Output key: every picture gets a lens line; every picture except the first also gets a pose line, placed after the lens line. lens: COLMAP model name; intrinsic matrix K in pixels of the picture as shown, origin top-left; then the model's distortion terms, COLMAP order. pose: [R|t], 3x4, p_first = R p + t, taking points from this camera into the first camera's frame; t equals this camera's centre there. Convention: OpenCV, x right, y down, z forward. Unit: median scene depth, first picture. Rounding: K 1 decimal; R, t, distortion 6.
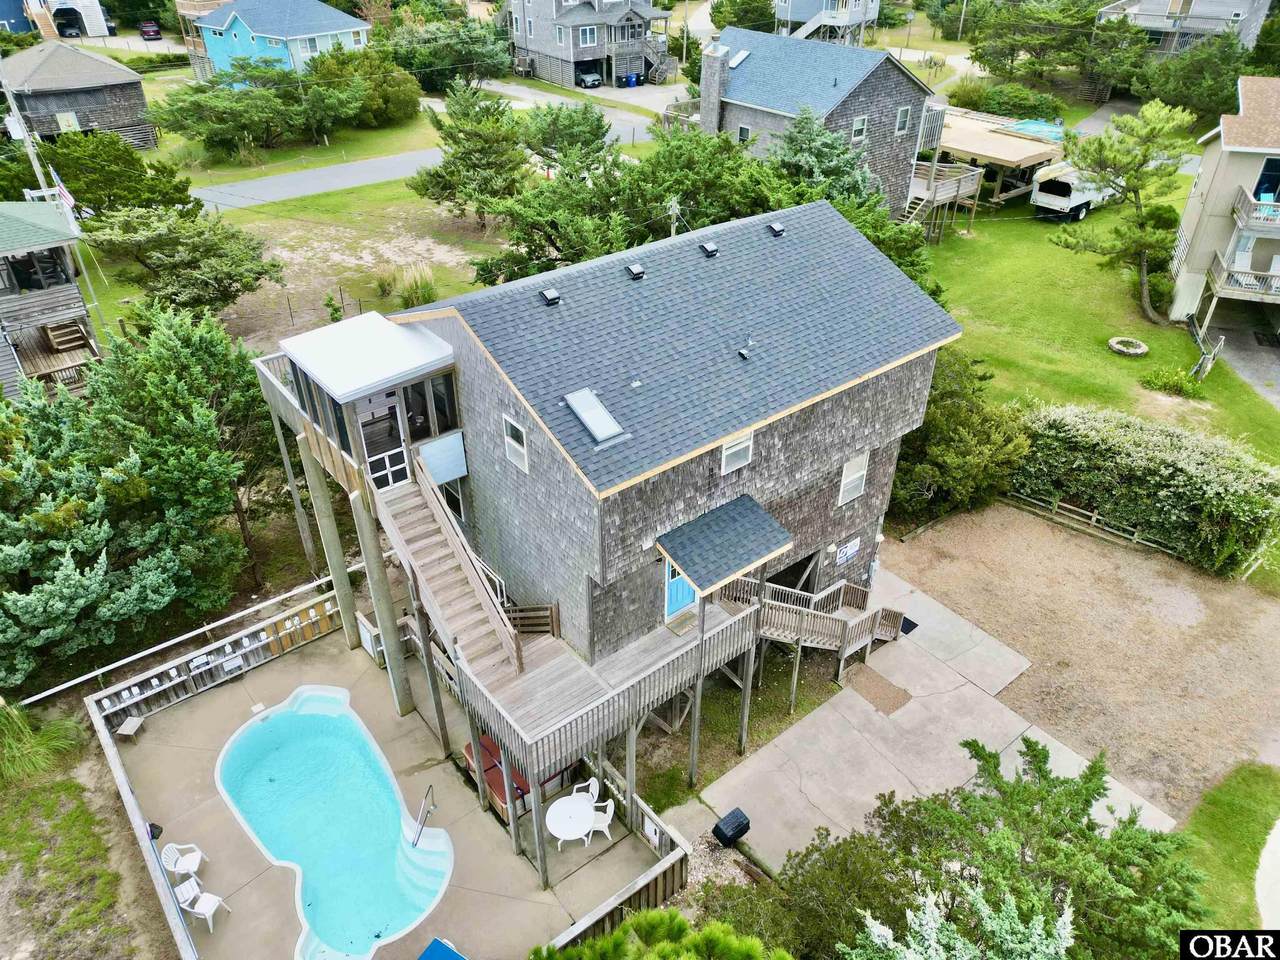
lens RADIAL K [[900.8, 0, 640.9], [0, 900.8, 466.5], [0, 0, 1]] dist [0.047961, -0.014369]
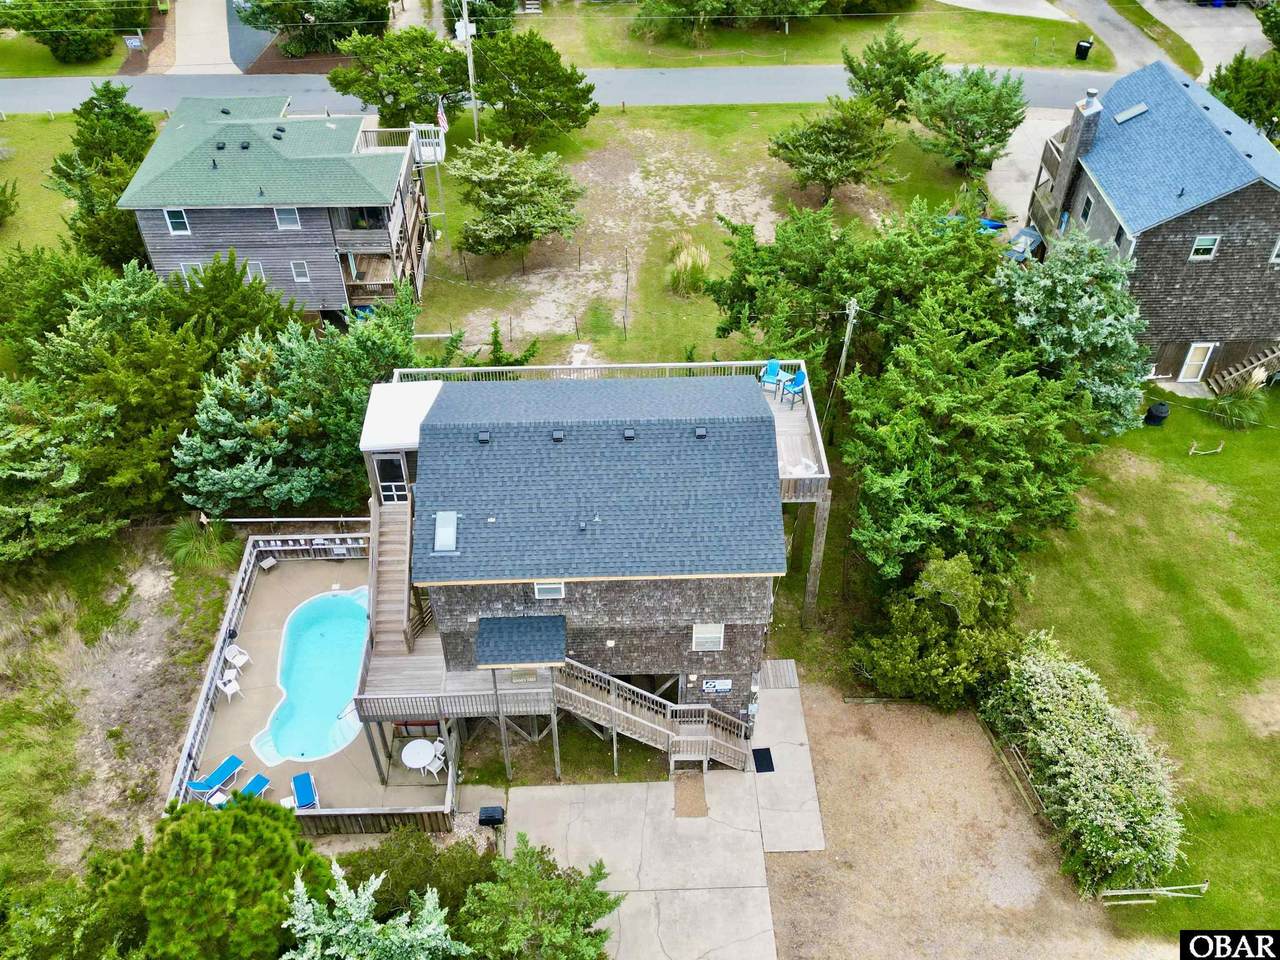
lens RADIAL K [[1144.8, 0, 640.6], [0, 1144.8, 477.5], [0, 0, 1]] dist [0.096979, -0.084243]
pose [[0.800834, 0.401611, -0.444267, 0.779288], [-0.327334, 0.914740, 0.236861, -0.531894], [0.501515, -0.044263, 0.864016, -0.390312]]
